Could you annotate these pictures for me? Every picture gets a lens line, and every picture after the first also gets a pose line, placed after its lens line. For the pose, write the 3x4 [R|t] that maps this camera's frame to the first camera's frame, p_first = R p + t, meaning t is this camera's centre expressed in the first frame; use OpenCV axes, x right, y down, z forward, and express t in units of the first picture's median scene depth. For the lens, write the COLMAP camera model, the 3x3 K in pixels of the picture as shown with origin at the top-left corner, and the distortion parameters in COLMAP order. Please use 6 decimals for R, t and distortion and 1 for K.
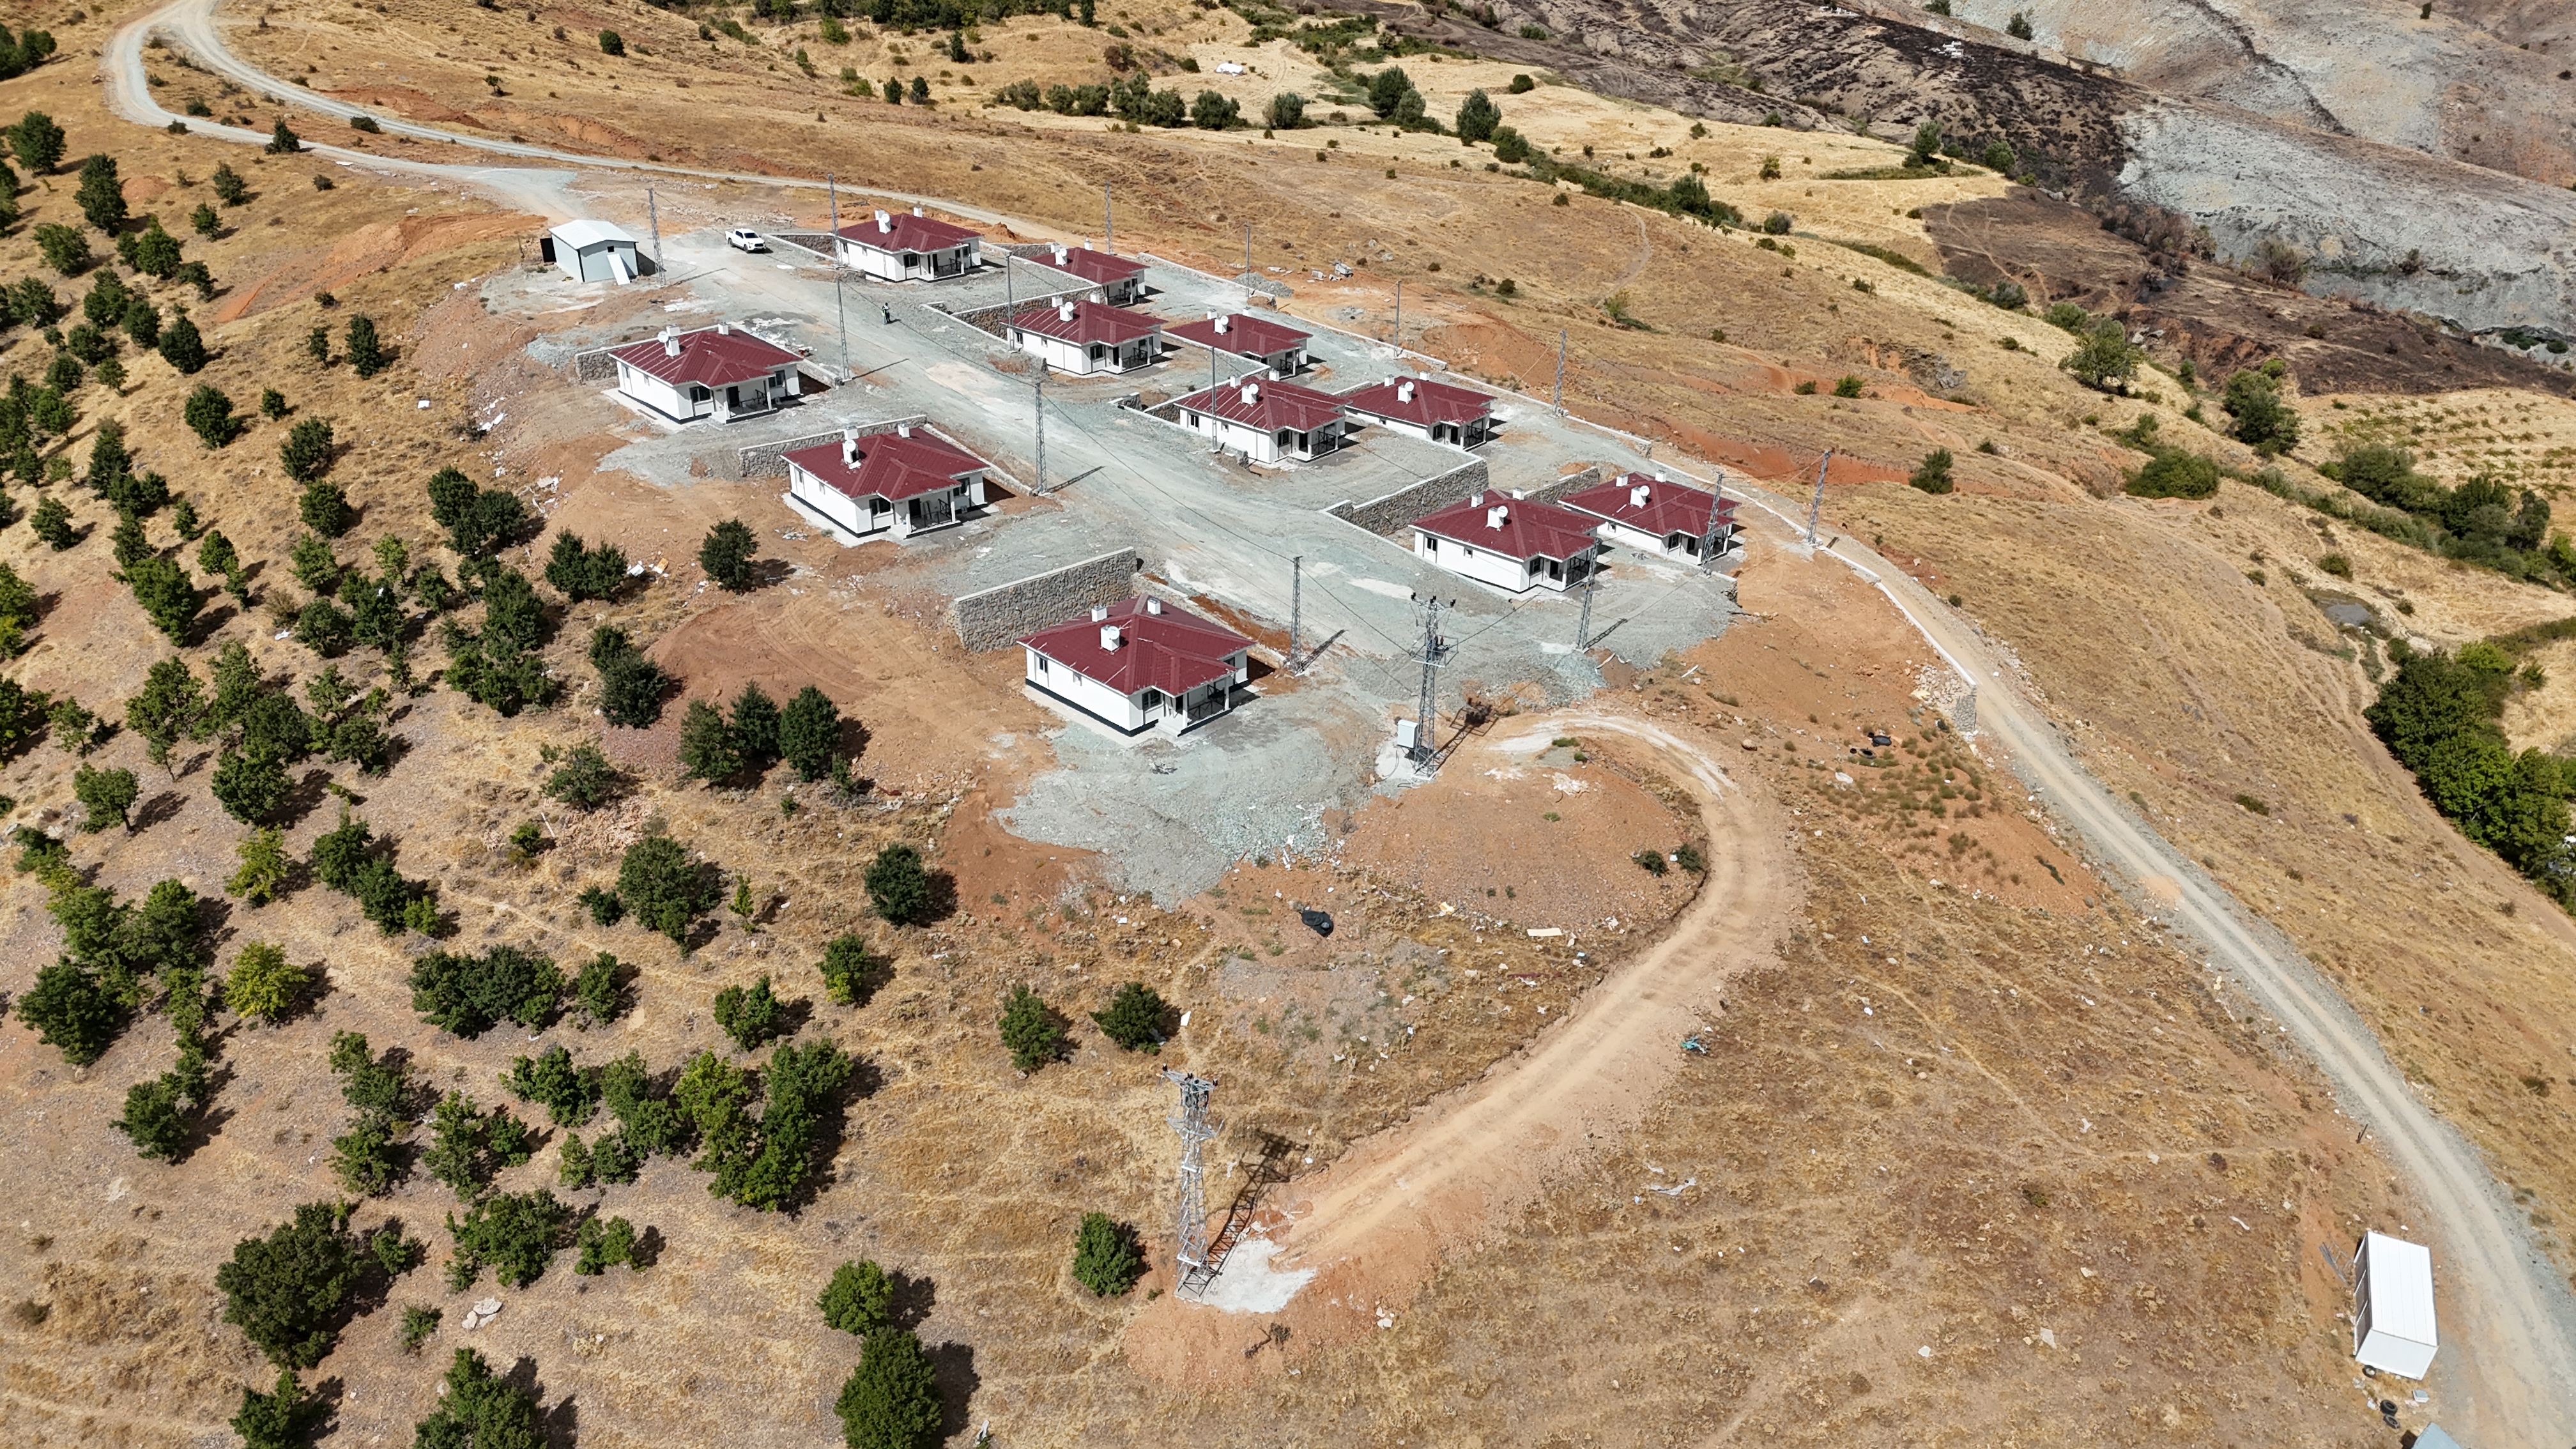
lens RADIAL K [[1898.4, 0, 1294.4], [0, 1898.4, 725.2], [0, 0, 1]] dist [0.077954, -0.069734]
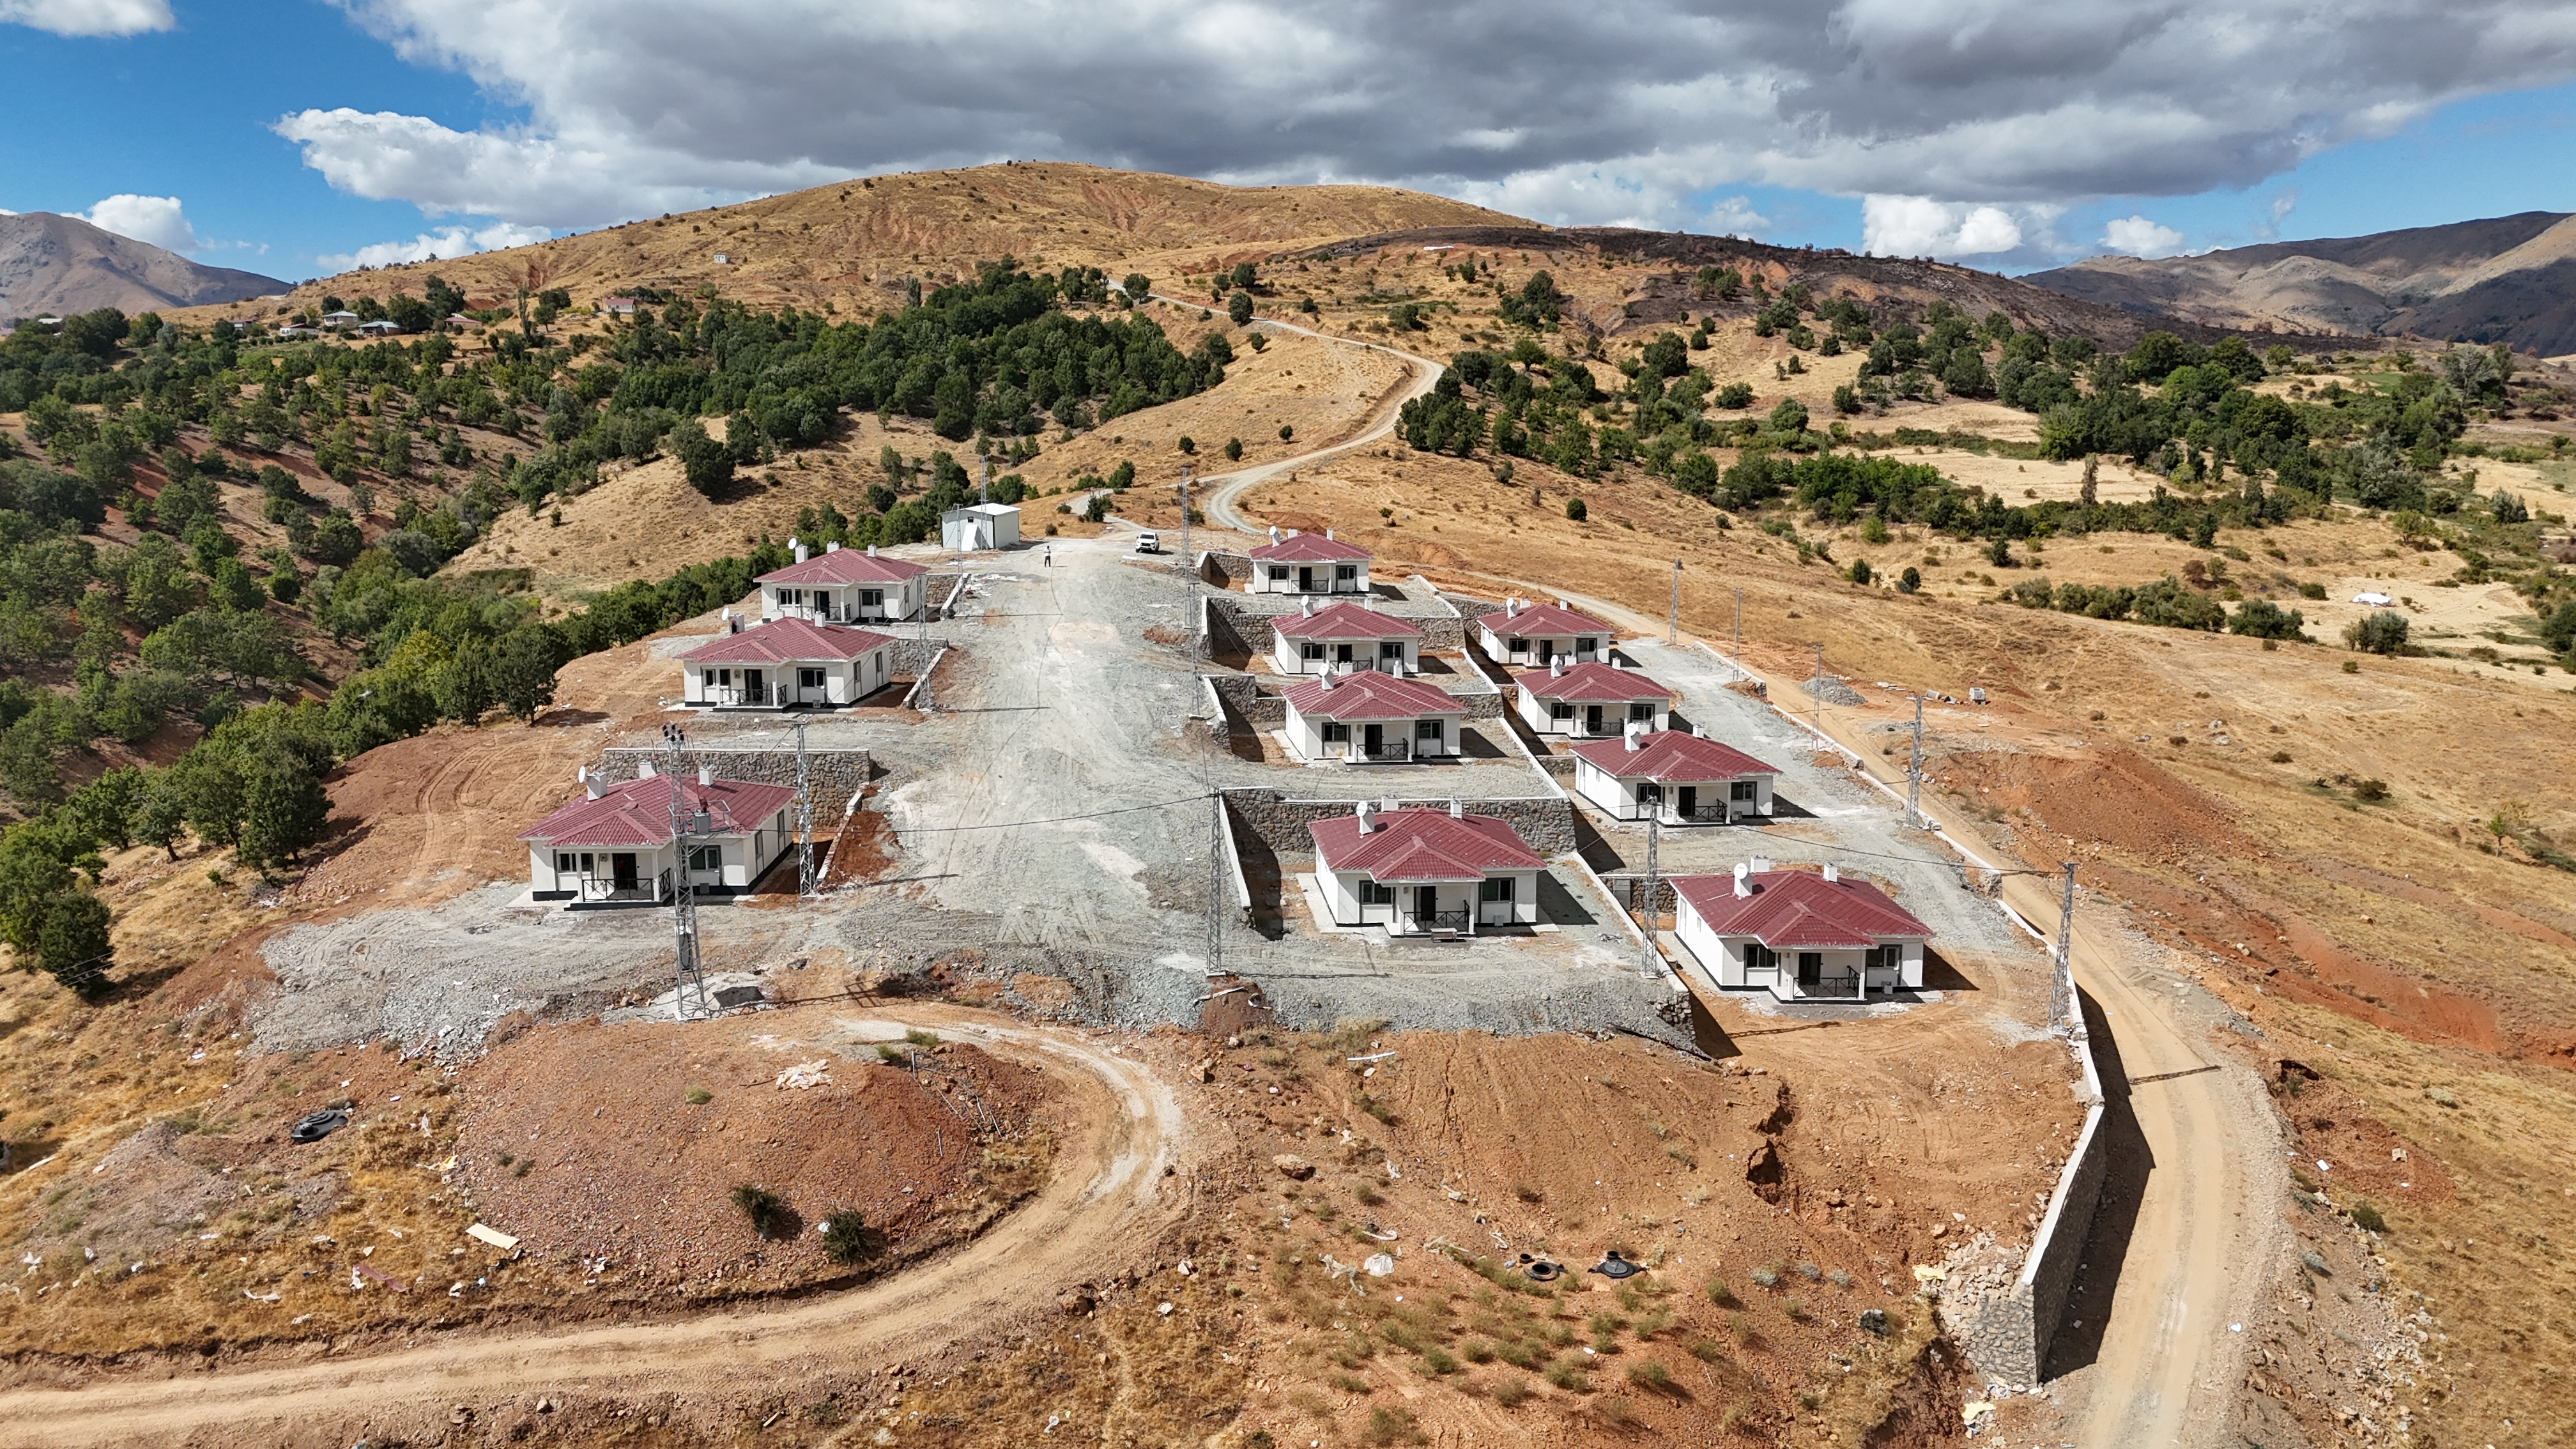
lens RADIAL K [[1898.4, 0, 1294.4], [0, 1898.4, 725.2], [0, 0, 1]] dist [0.077954, -0.069734]
pose [[0.733507, 0.100559, -0.672202, 0.223368], [-0.304037, 0.933075, -0.192180, -0.001311], [0.607889, 0.345340, 0.714991, 0.201203]]
